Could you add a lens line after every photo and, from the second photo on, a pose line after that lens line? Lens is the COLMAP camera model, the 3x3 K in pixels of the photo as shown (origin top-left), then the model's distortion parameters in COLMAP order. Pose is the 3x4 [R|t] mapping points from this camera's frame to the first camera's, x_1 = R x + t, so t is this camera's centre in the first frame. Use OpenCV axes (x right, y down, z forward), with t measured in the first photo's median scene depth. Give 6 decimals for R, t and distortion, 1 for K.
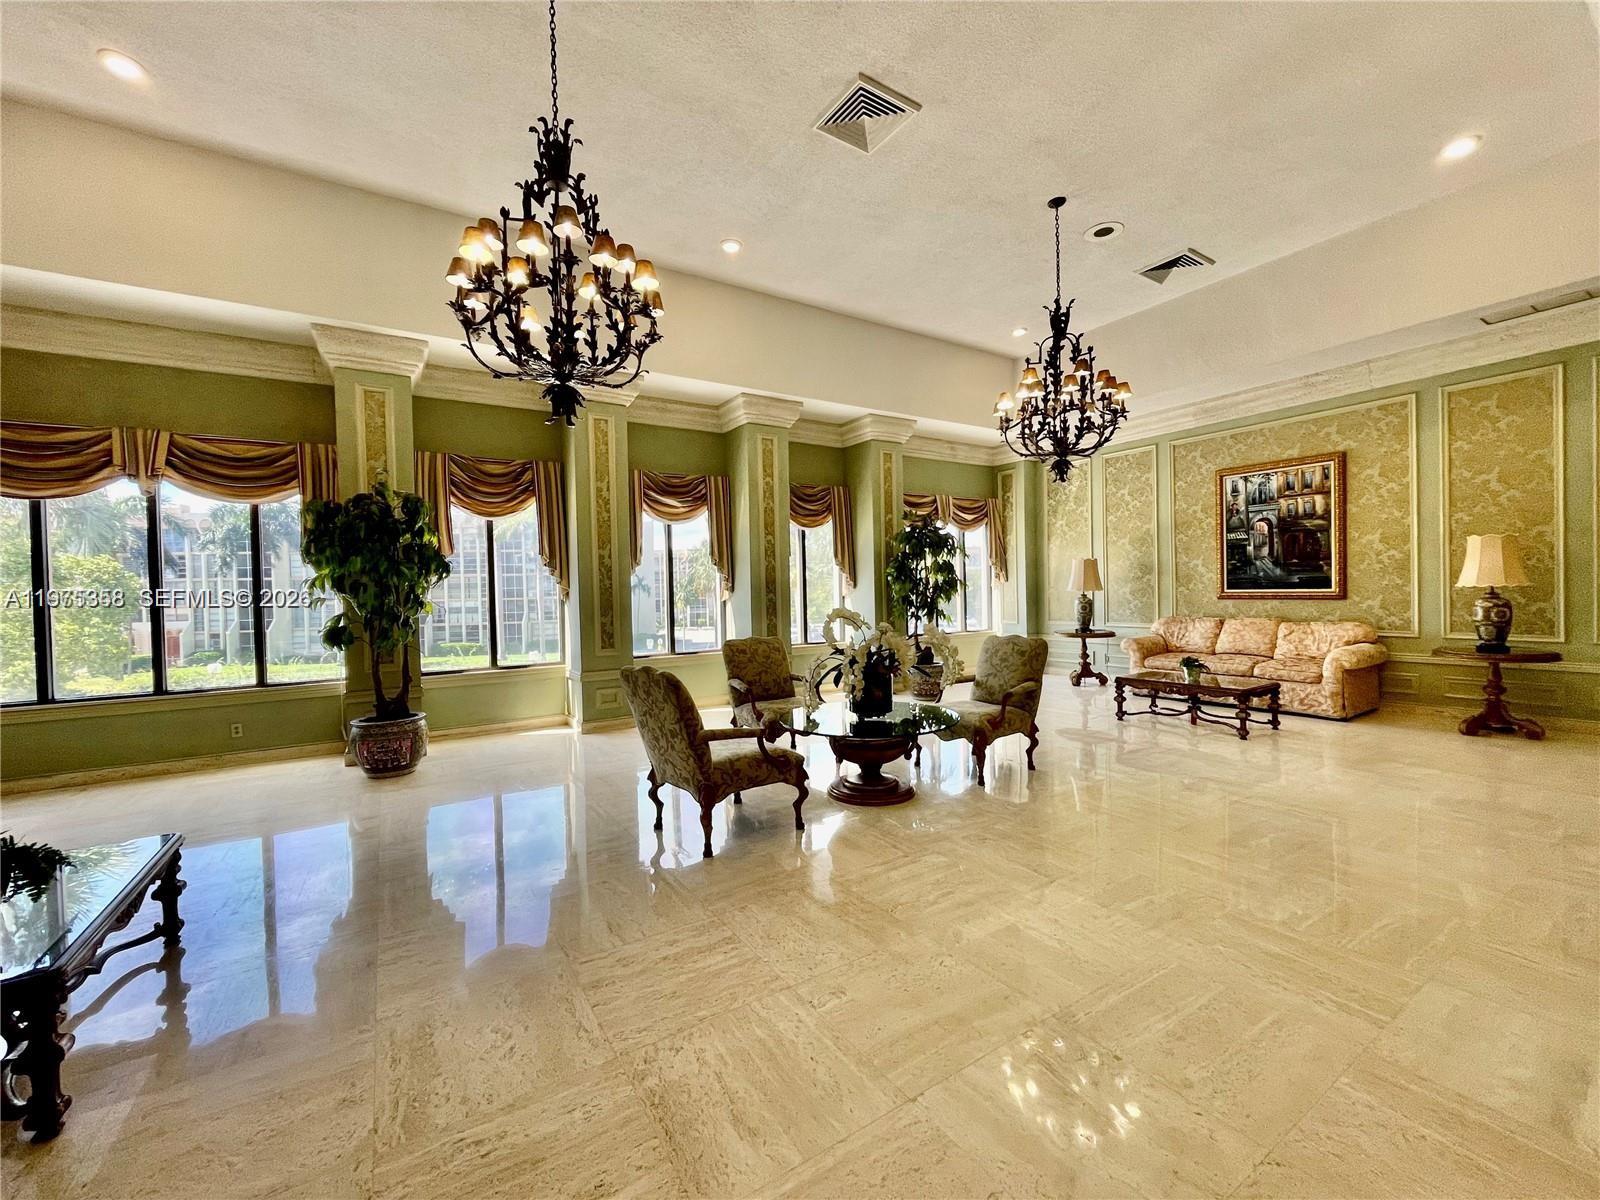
lens RADIAL K [[653.2, 0, 800.0], [0, 653.2, 600.0], [0, 0, 1]] dist [0.001478, 0.000158]
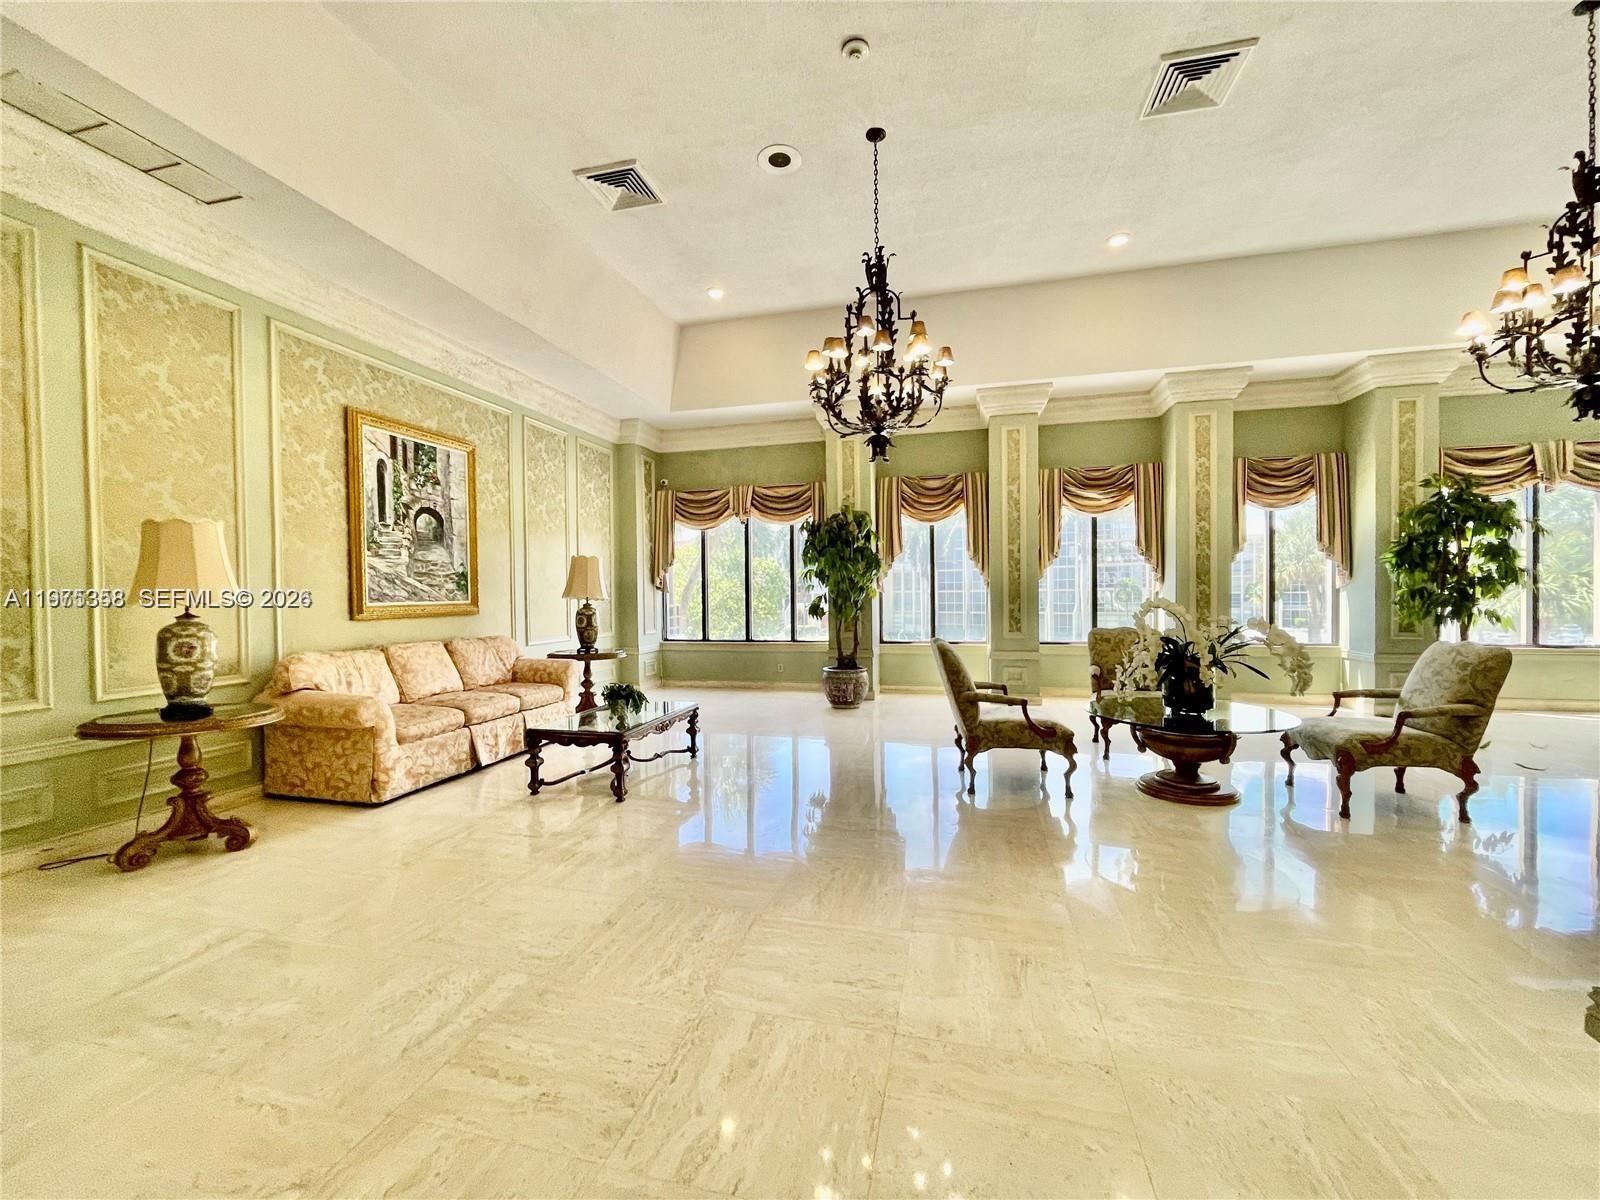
lens RADIAL K [[653.2, 0, 800.0], [0, 653.2, 600.0], [0, 0, 1]] dist [0.001478, 0.000158]
pose [[0.681579, 0.023632, -0.731363, 0.279434], [-0.014046, 0.999717, 0.019214, 0.002259], [0.731610, -0.002823, 0.681718, -0.044764]]
